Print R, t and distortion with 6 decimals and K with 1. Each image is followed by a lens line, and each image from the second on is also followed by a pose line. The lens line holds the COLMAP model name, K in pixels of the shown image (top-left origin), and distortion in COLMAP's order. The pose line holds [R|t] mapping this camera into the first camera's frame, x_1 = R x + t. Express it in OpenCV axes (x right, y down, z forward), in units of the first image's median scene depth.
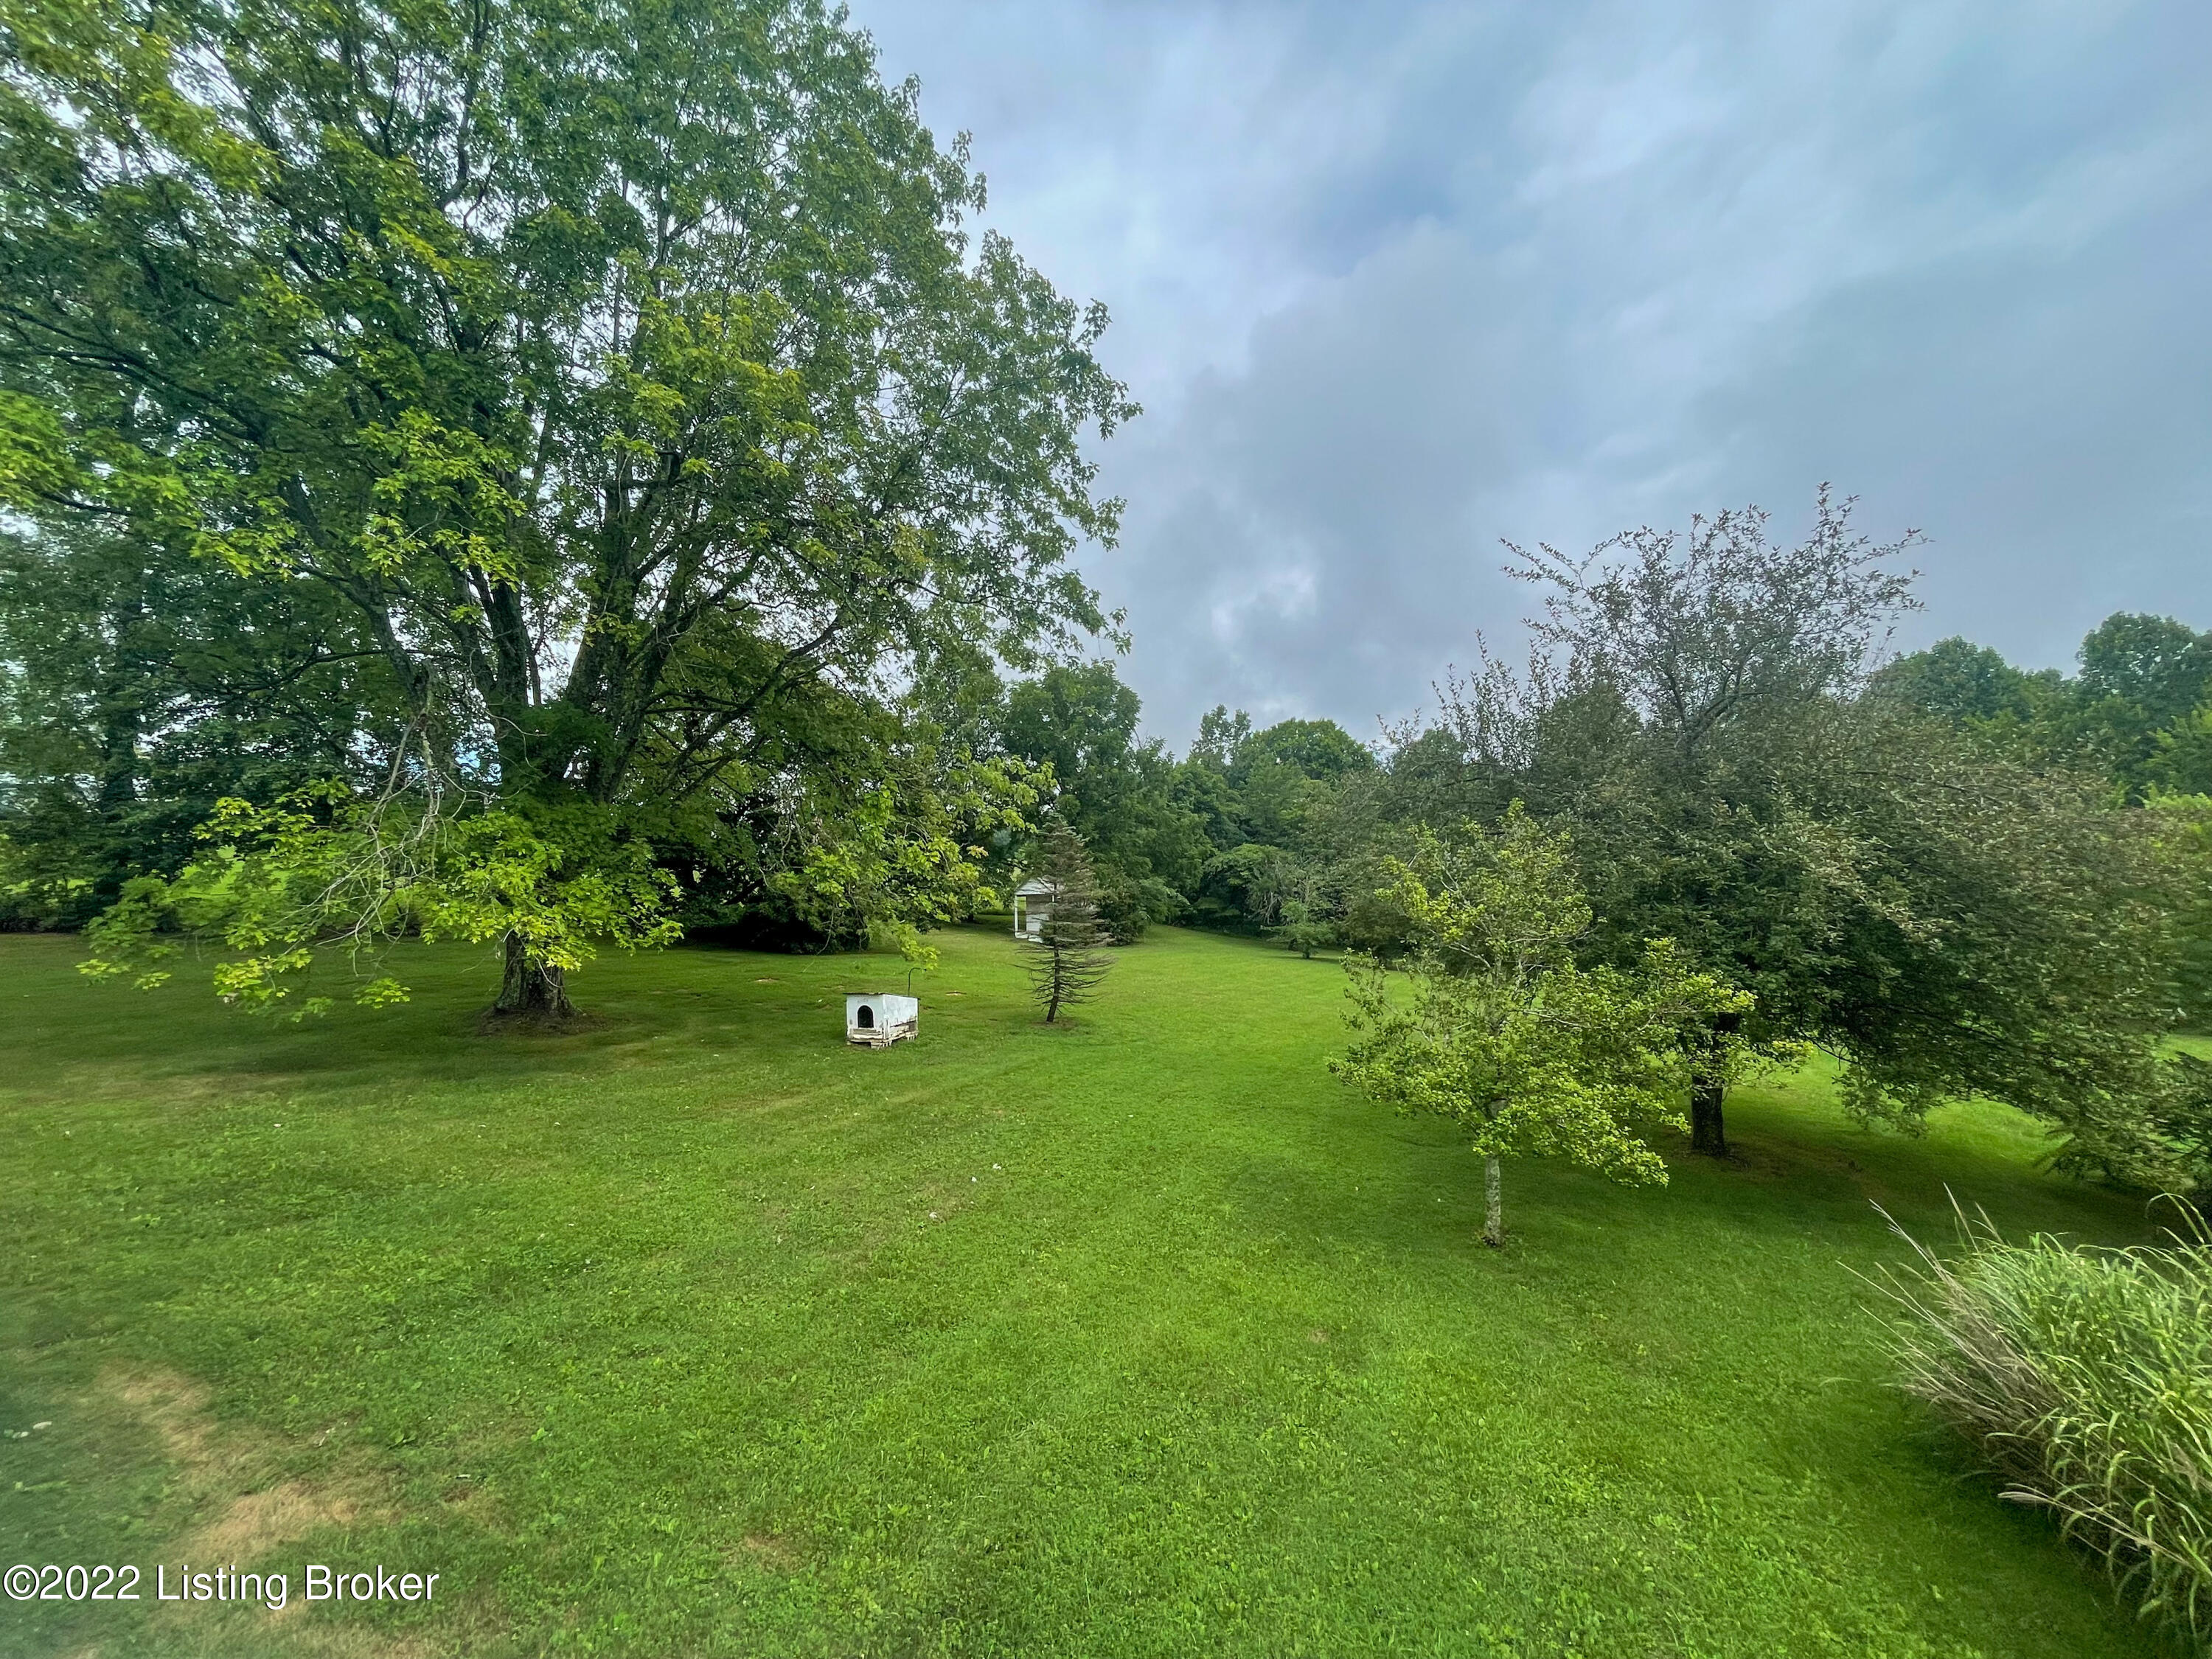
lens RADIAL K [[885.6, 0, 1111.4], [0, 885.6, 836.5], [0, 0, 1]] dist [0.002173, 0.000136]
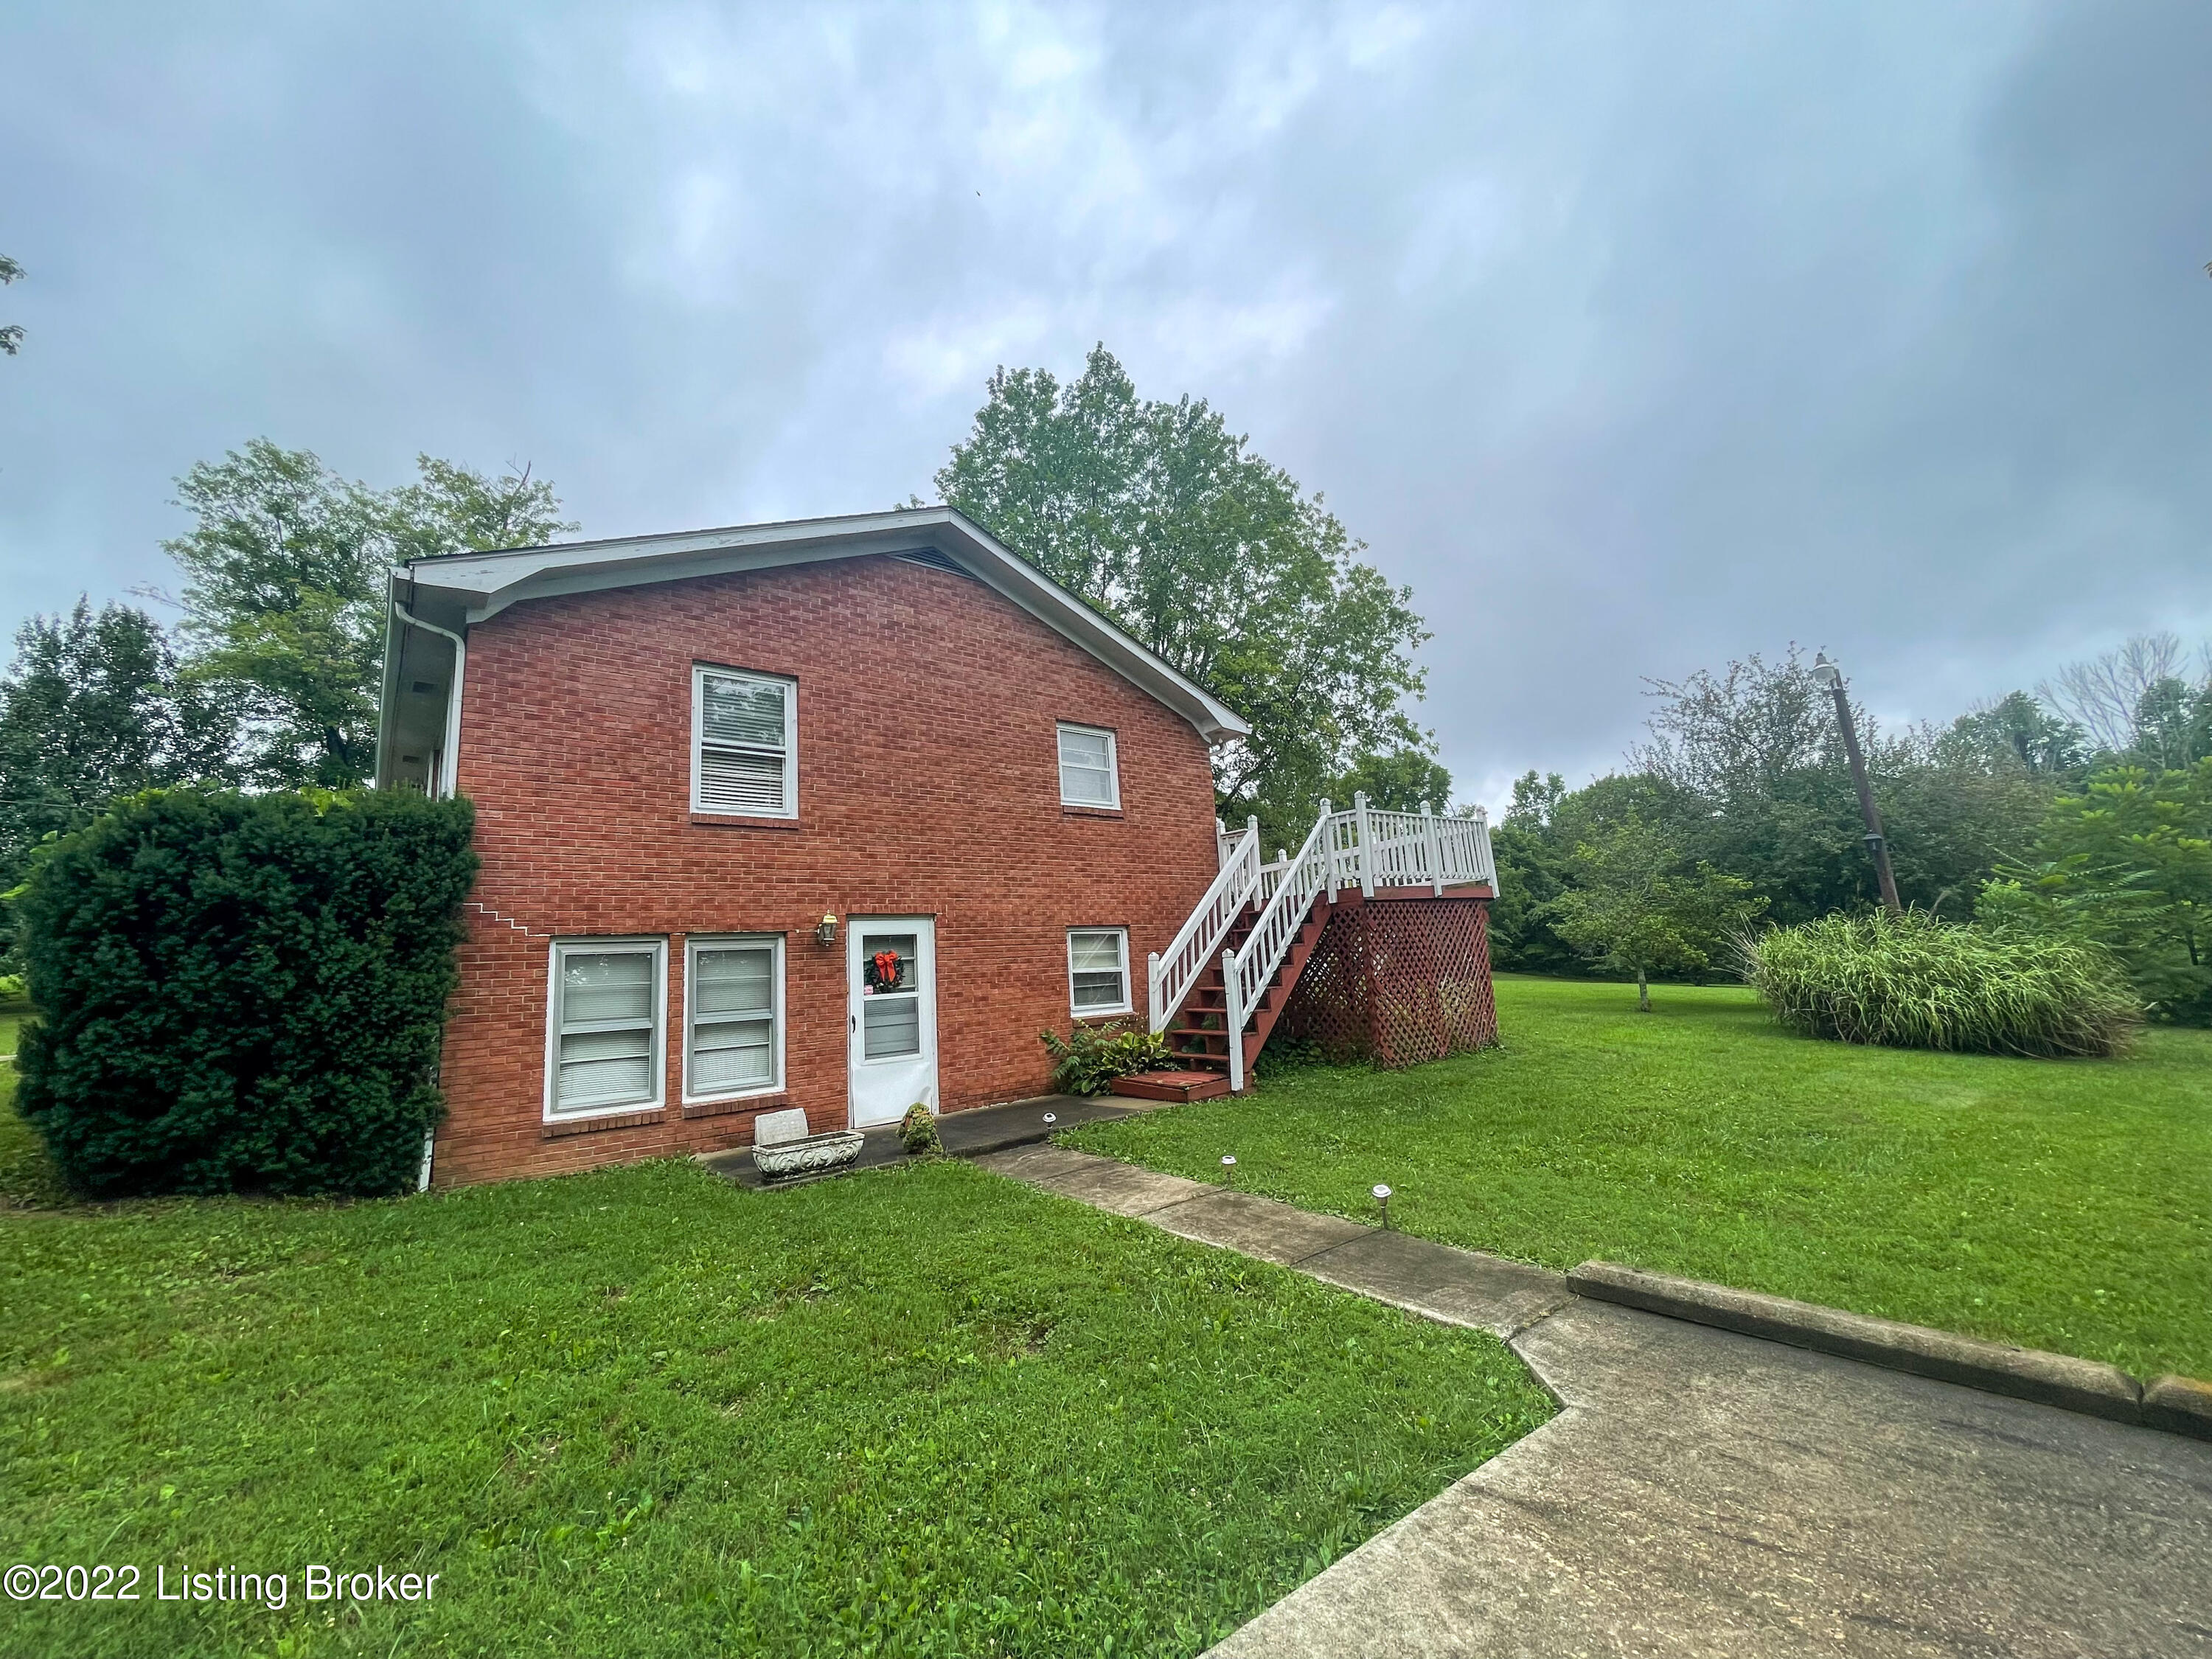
lens RADIAL K [[885.6, 0, 1100.1], [0, 885.6, 831.3], [0, 0, 1]] dist [0.002173, 0.000136]
pose [[0.934989, -0.086285, -0.344022, -0.014579], [0.048462, 0.991940, -0.117079, 0.110889], [0.351351, 0.092795, 0.931634, -0.802603]]
